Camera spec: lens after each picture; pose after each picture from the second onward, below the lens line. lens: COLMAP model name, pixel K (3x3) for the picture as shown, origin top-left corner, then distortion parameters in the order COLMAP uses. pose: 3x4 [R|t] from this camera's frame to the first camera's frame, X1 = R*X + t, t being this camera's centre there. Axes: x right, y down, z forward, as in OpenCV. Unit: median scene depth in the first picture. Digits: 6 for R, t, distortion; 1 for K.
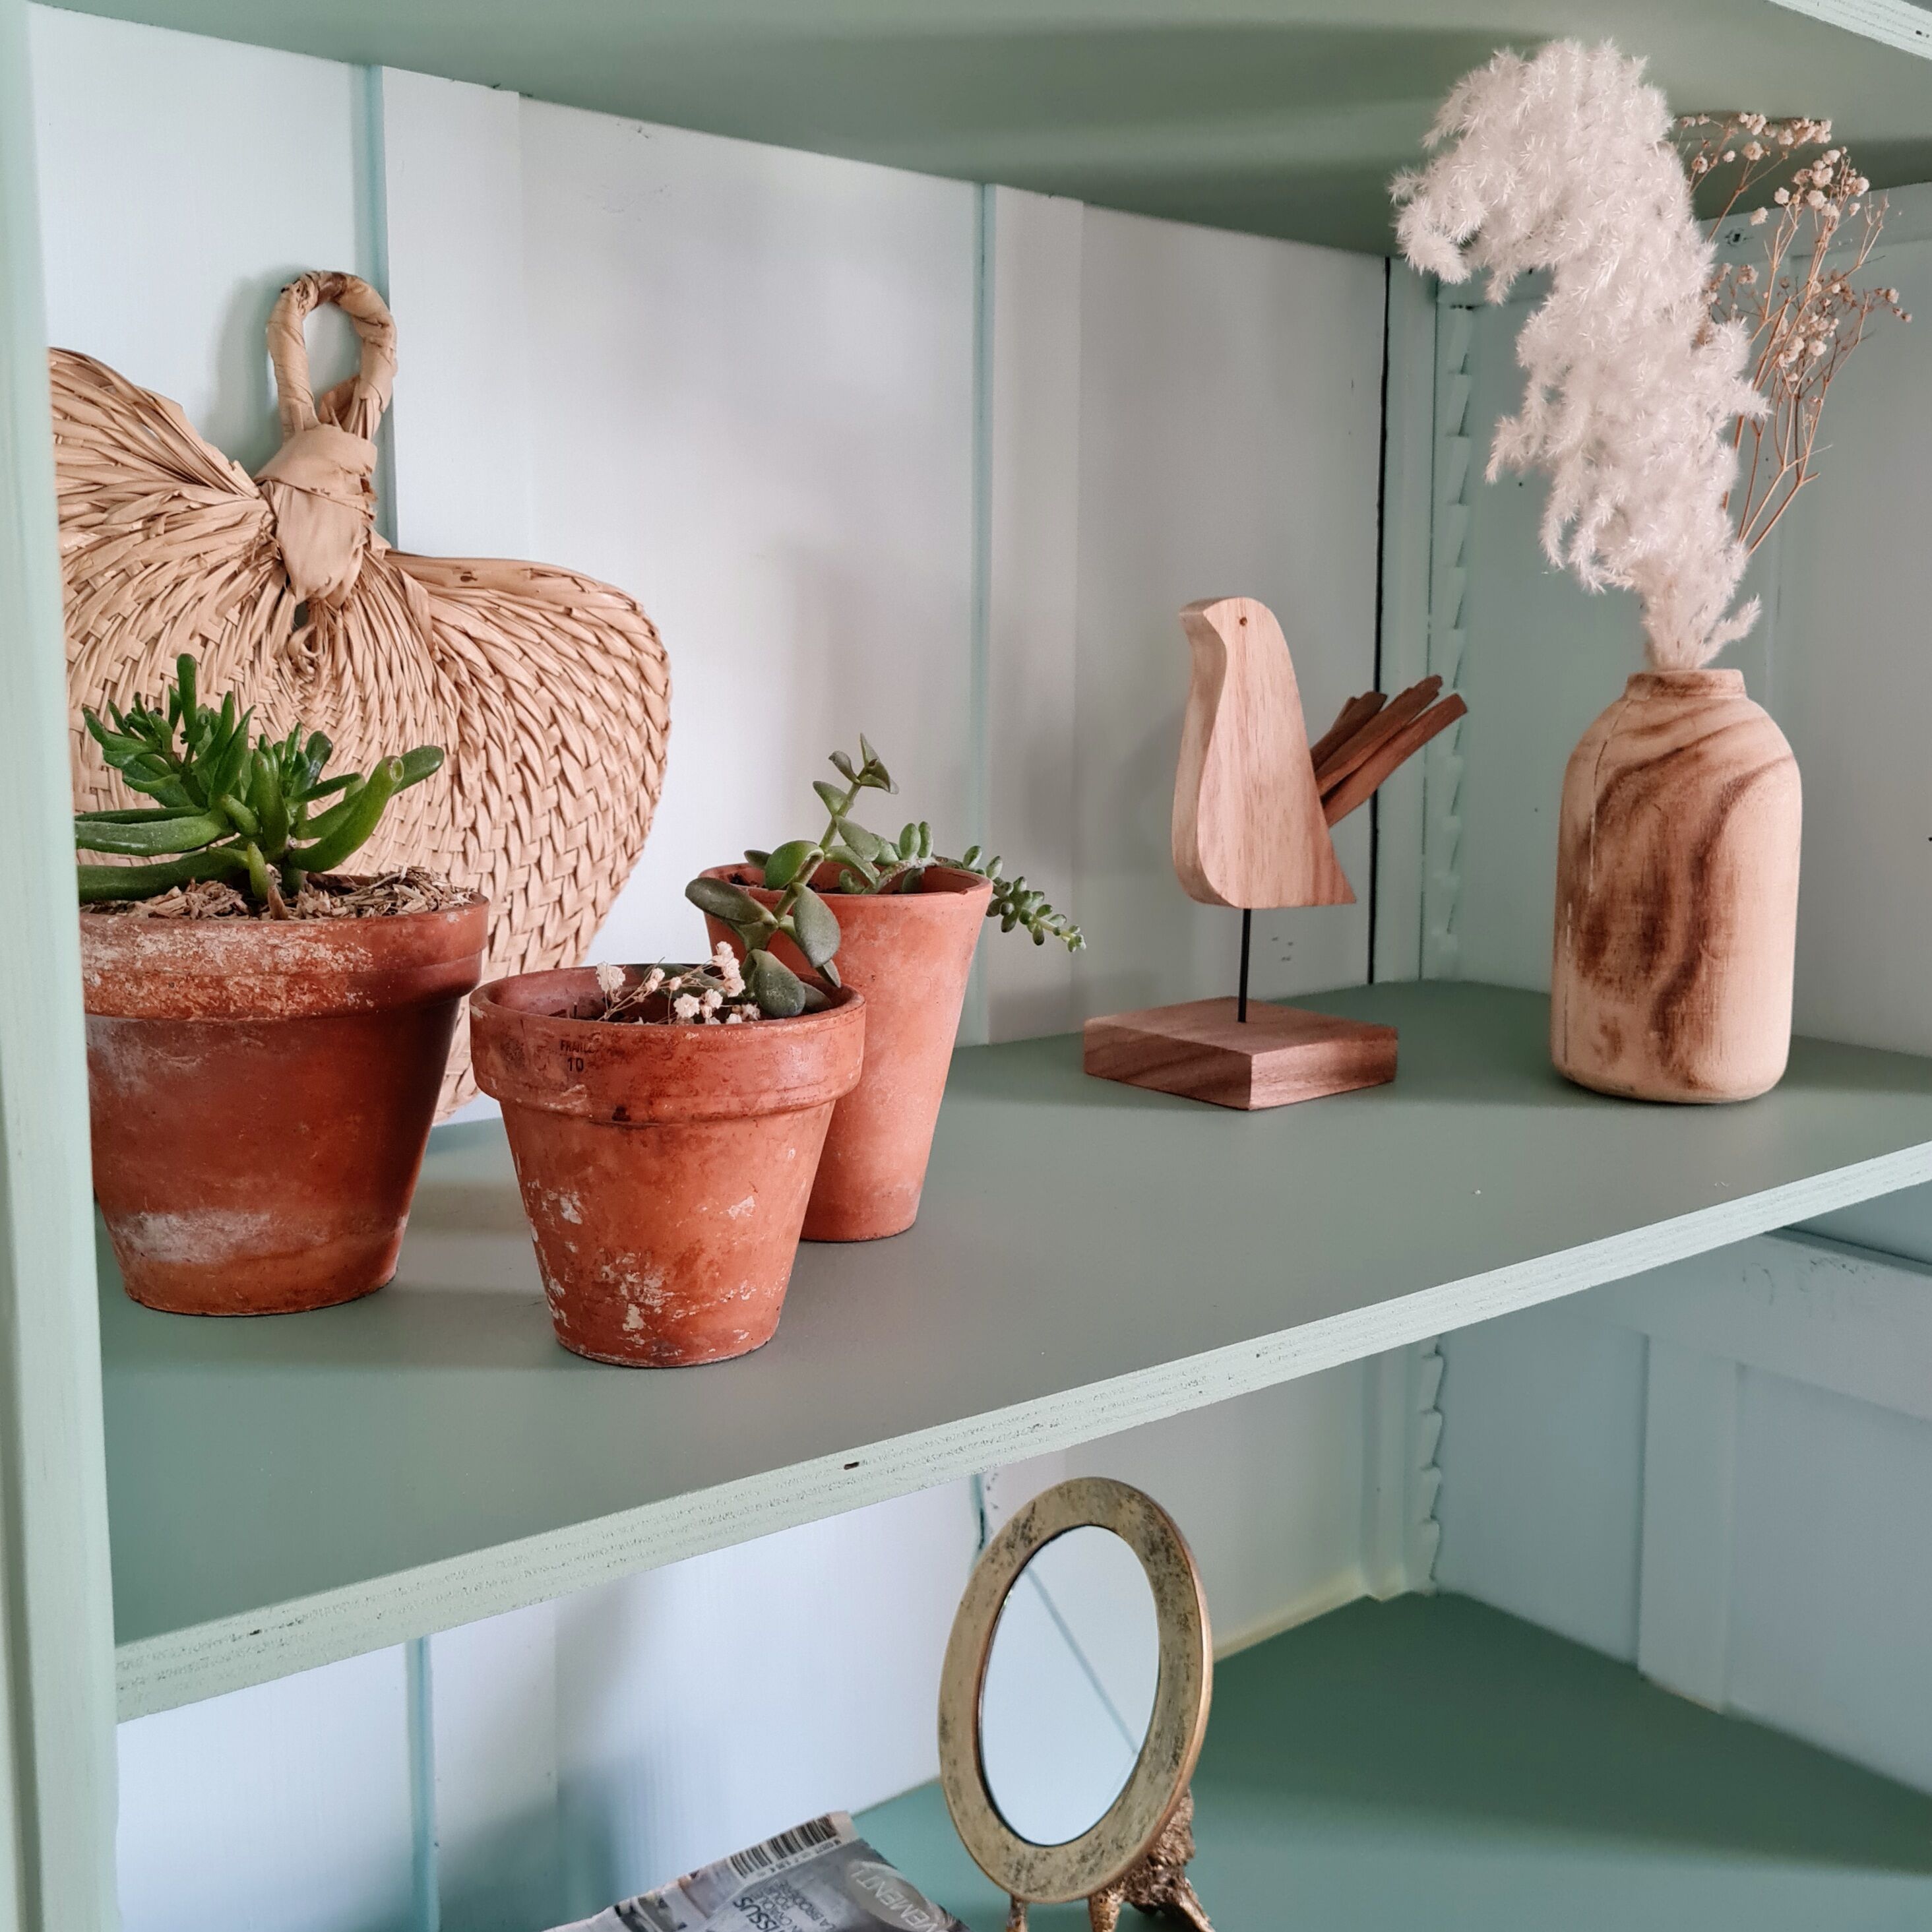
lens RADIAL K [[2022.5, 0, 966.0], [0, 2022.5, 966.0], [0, 0, 1]] dist [0.020600, 0.012954]
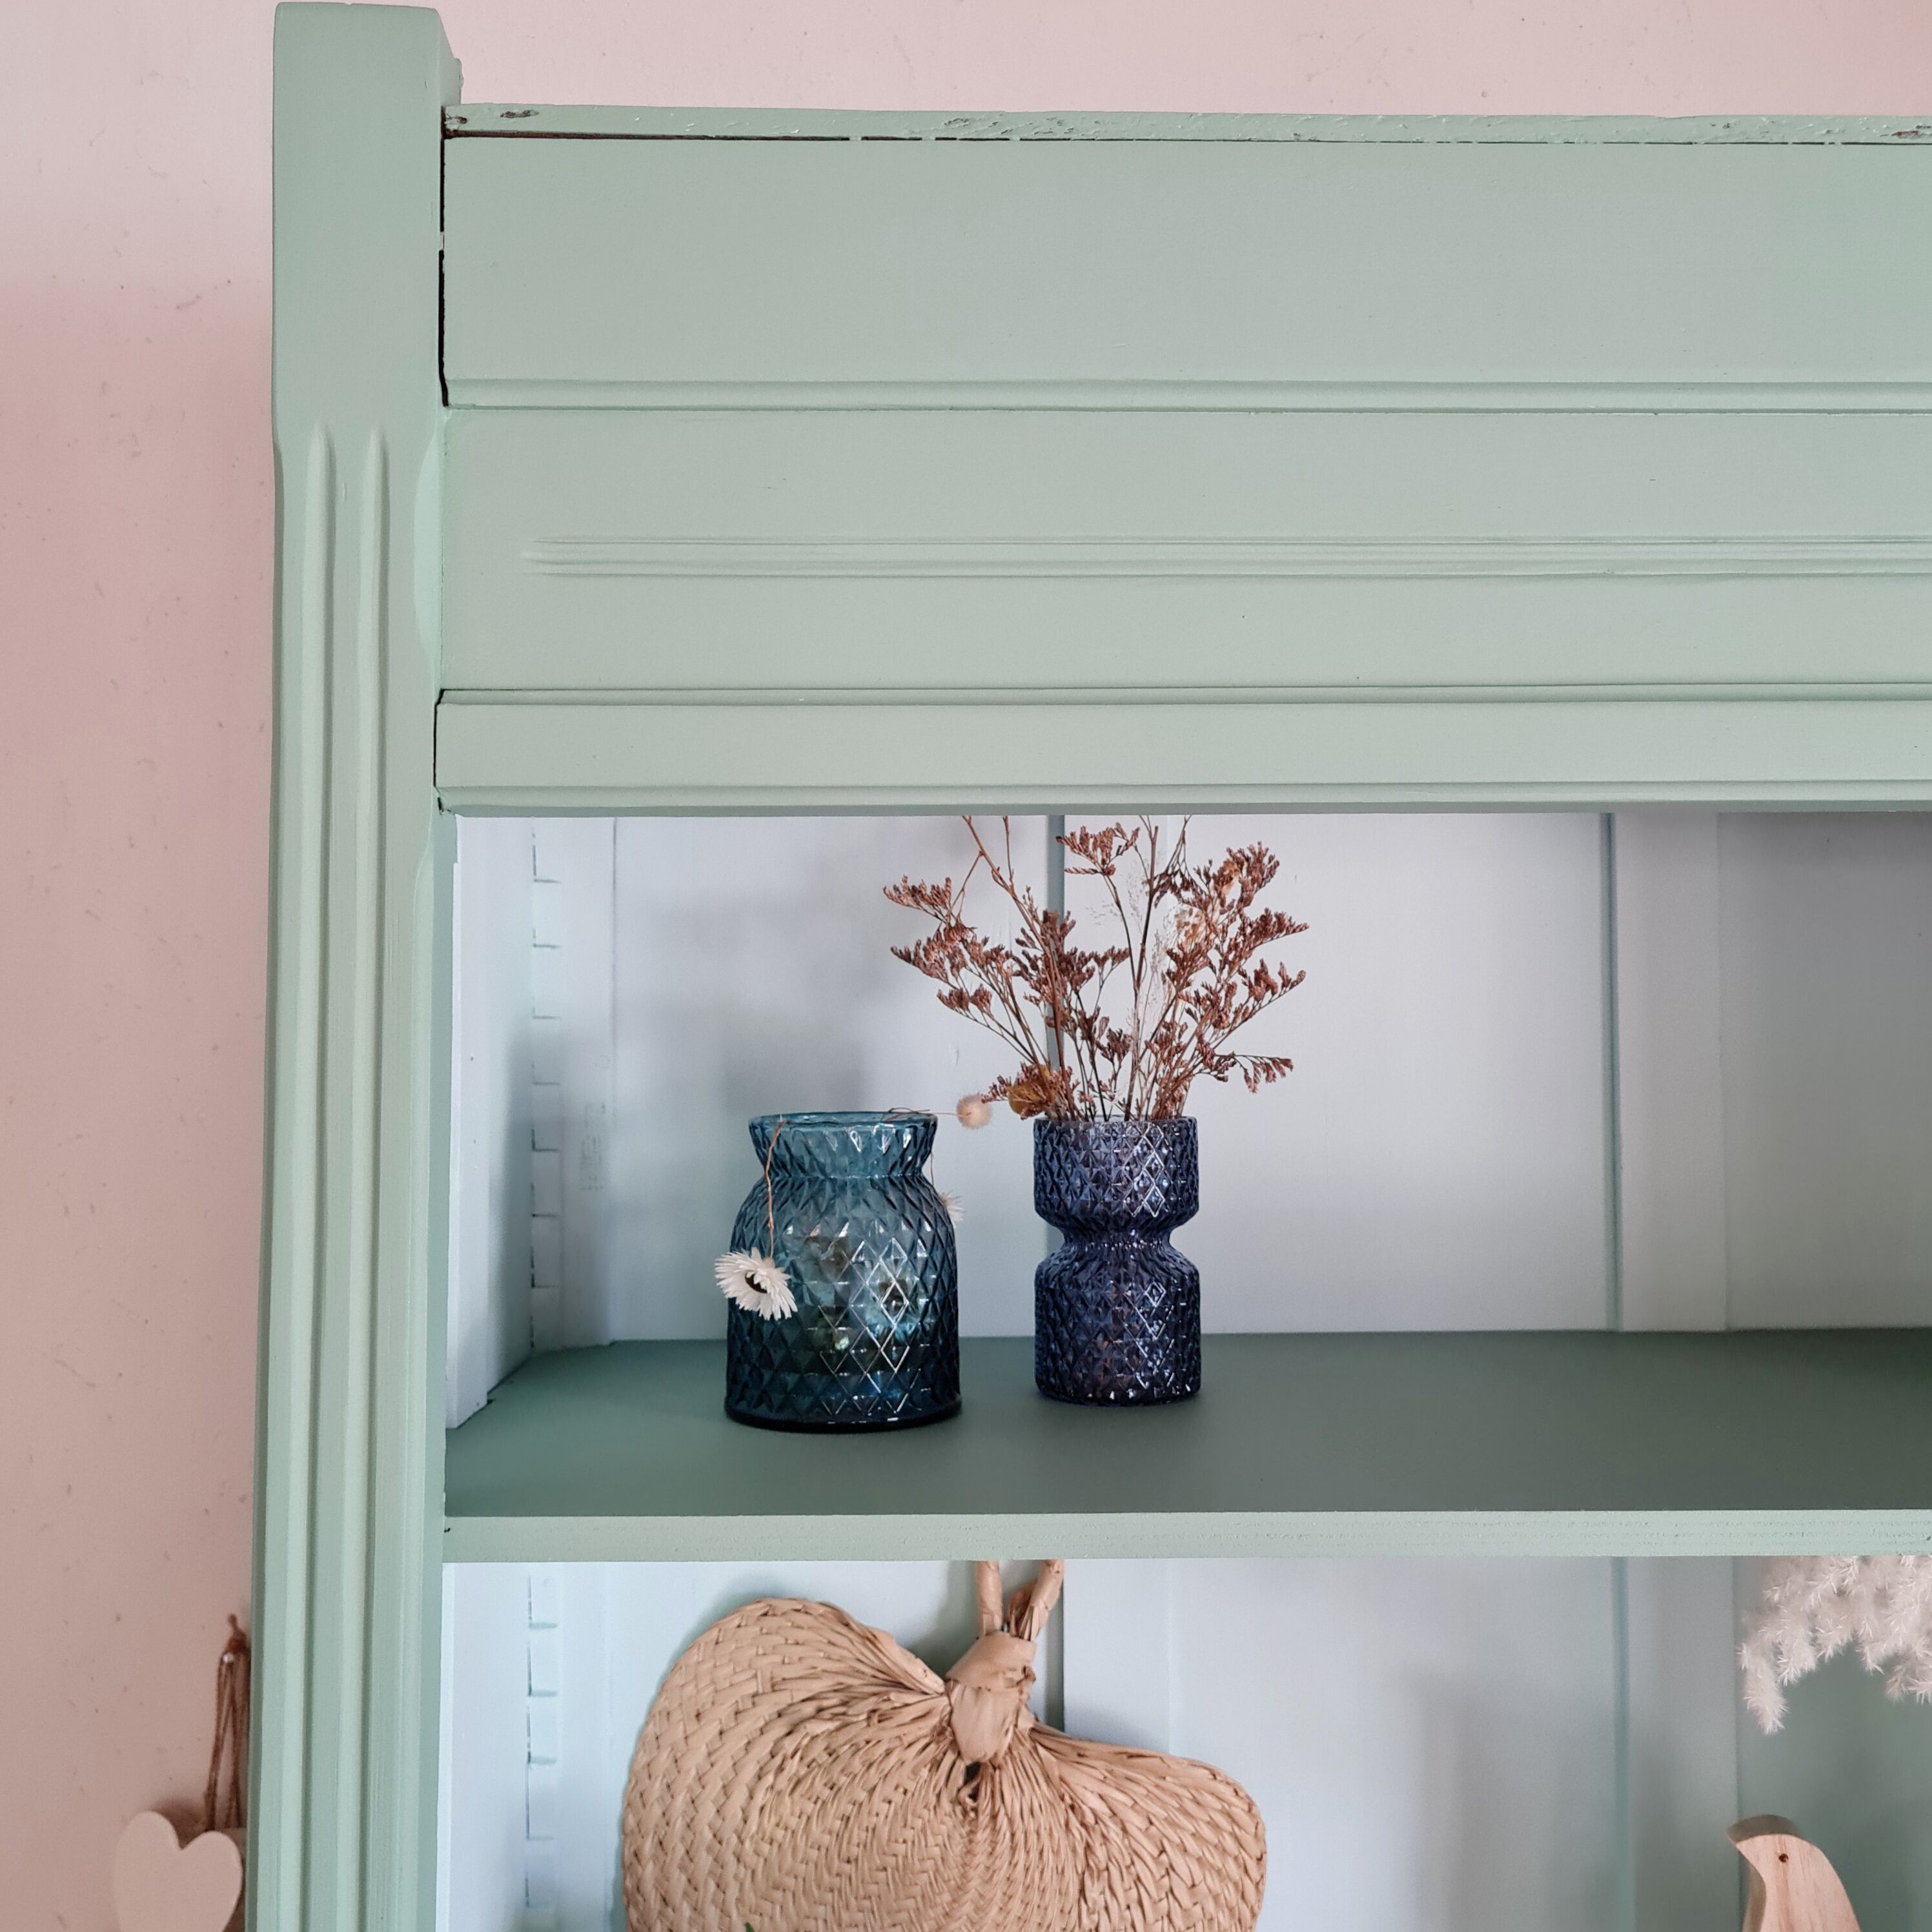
lens RADIAL K [[1995.5, 0, 971.1], [0, 1995.5, 949.1], [0, 0, 1]] dist [0.030351, 0.005337]
pose [[0.777595, -0.032008, -0.627951, 0.563935], [-0.084641, 0.984285, -0.154983, -0.510041], [0.623043, 0.173665, 0.762665, -0.177239]]
